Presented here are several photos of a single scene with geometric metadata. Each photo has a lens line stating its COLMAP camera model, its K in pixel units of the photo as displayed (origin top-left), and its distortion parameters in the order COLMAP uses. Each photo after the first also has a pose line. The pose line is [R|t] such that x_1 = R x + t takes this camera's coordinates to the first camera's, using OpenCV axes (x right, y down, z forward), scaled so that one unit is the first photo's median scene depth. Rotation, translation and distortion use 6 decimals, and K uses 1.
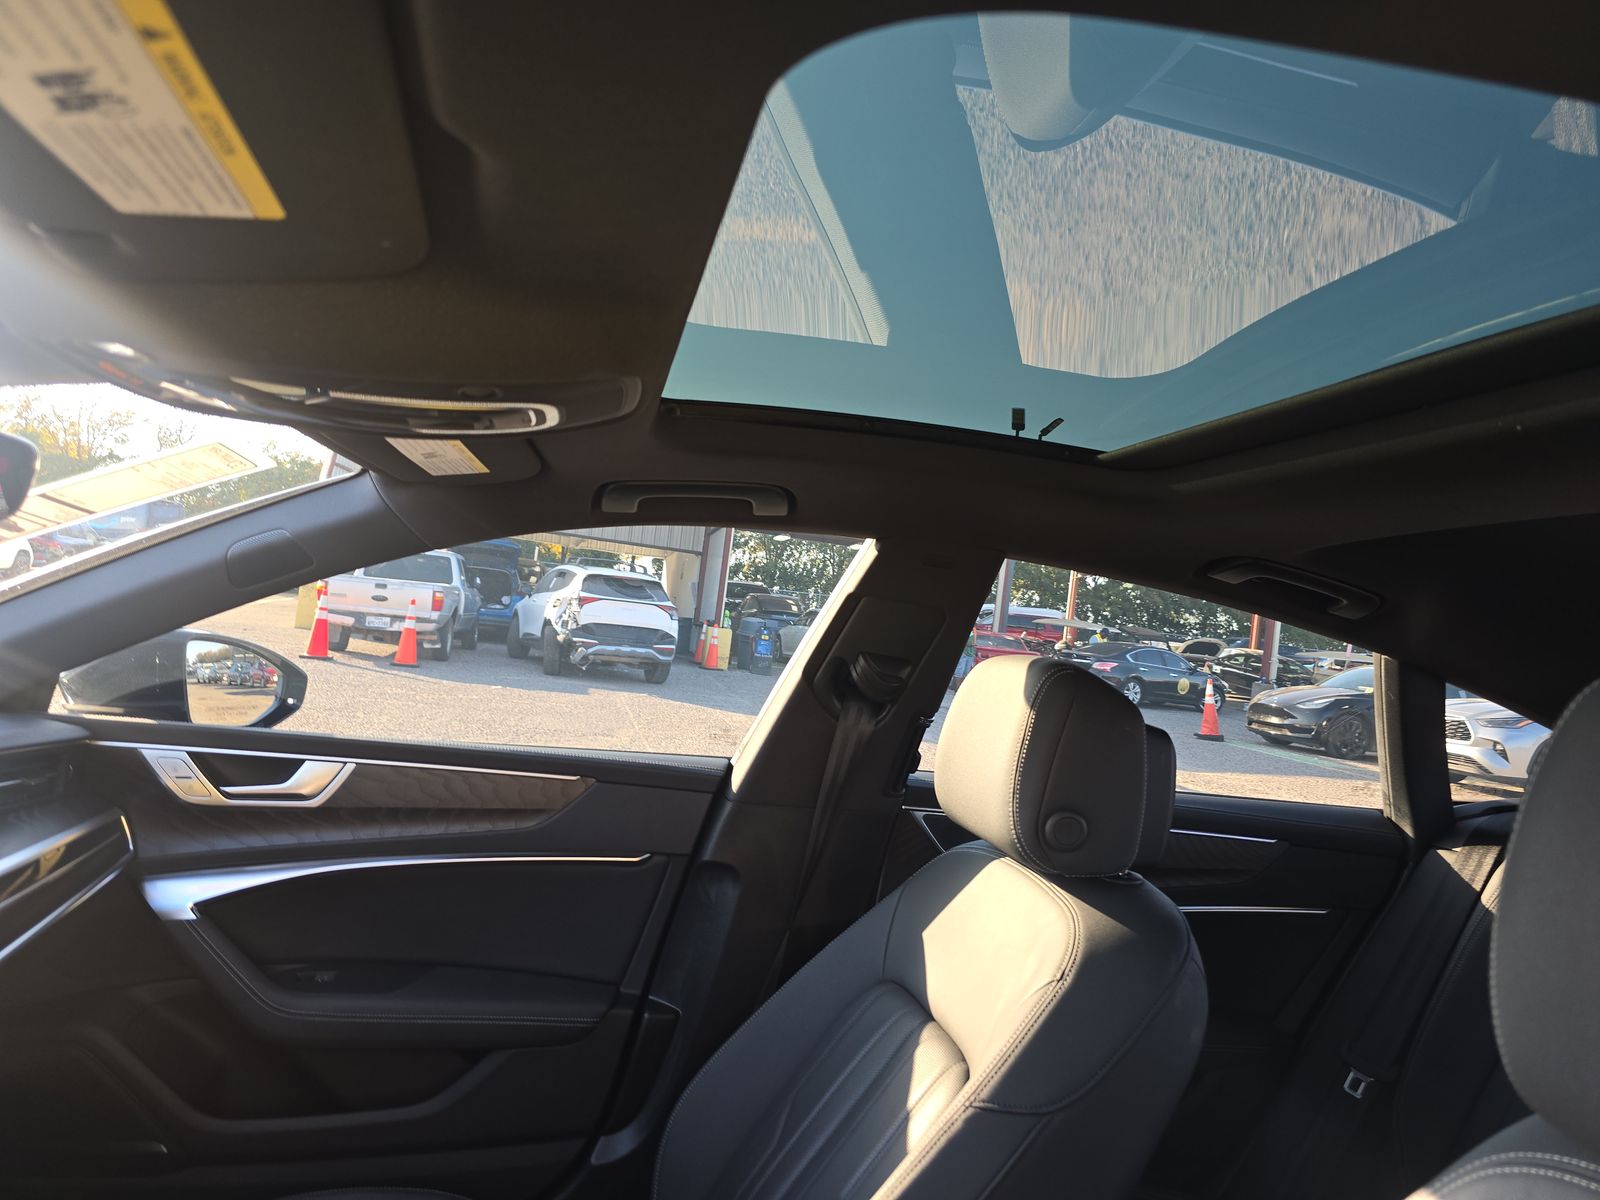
lens RADIAL K [[1091.4, 0, 799.0], [0, 1091.4, 597.8], [0, 0, 1]] dist [-0.000235, -0.005459]
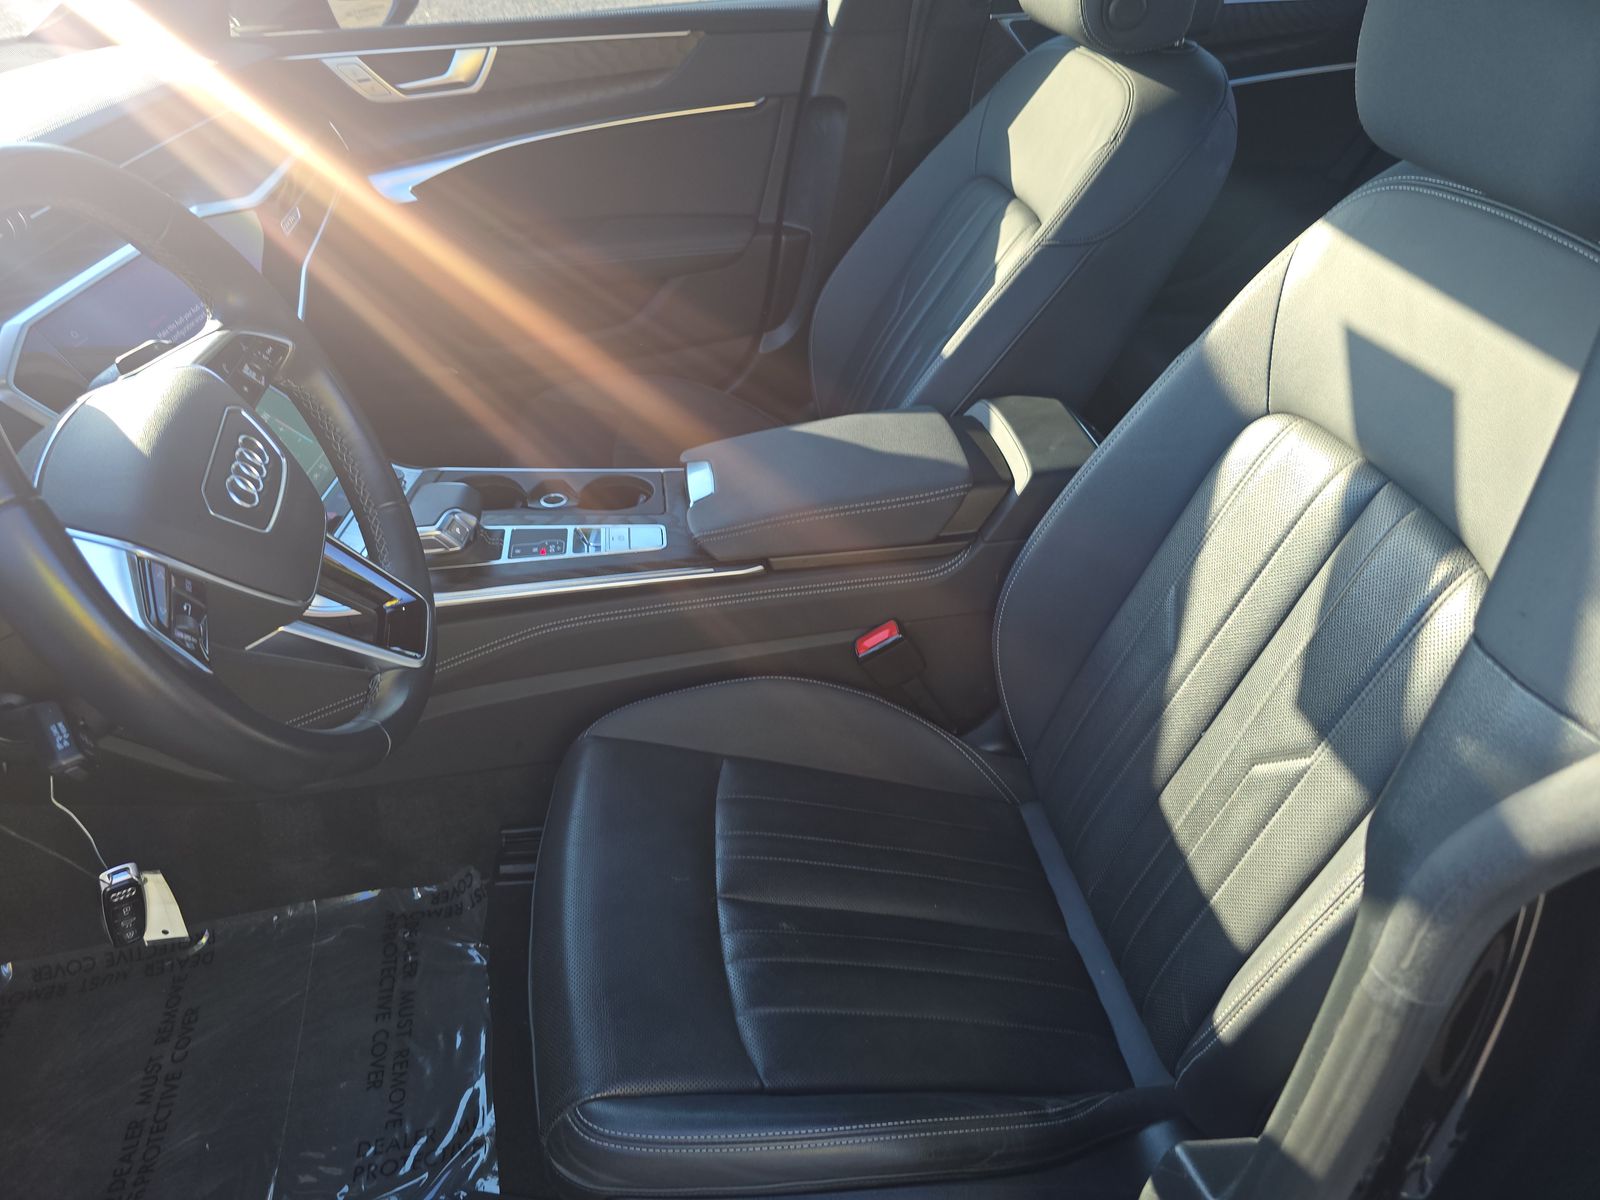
lens RADIAL K [[1091.4, 0, 793.5], [0, 1091.4, 603.1], [0, 0, 1]] dist [-0.000235, -0.005459]
pose [[0.987417, -0.081235, -0.135675, 0.003541], [0.146649, 0.791419, 0.593422, -0.017235], [0.059169, -0.605852, 0.793374, -0.227413]]
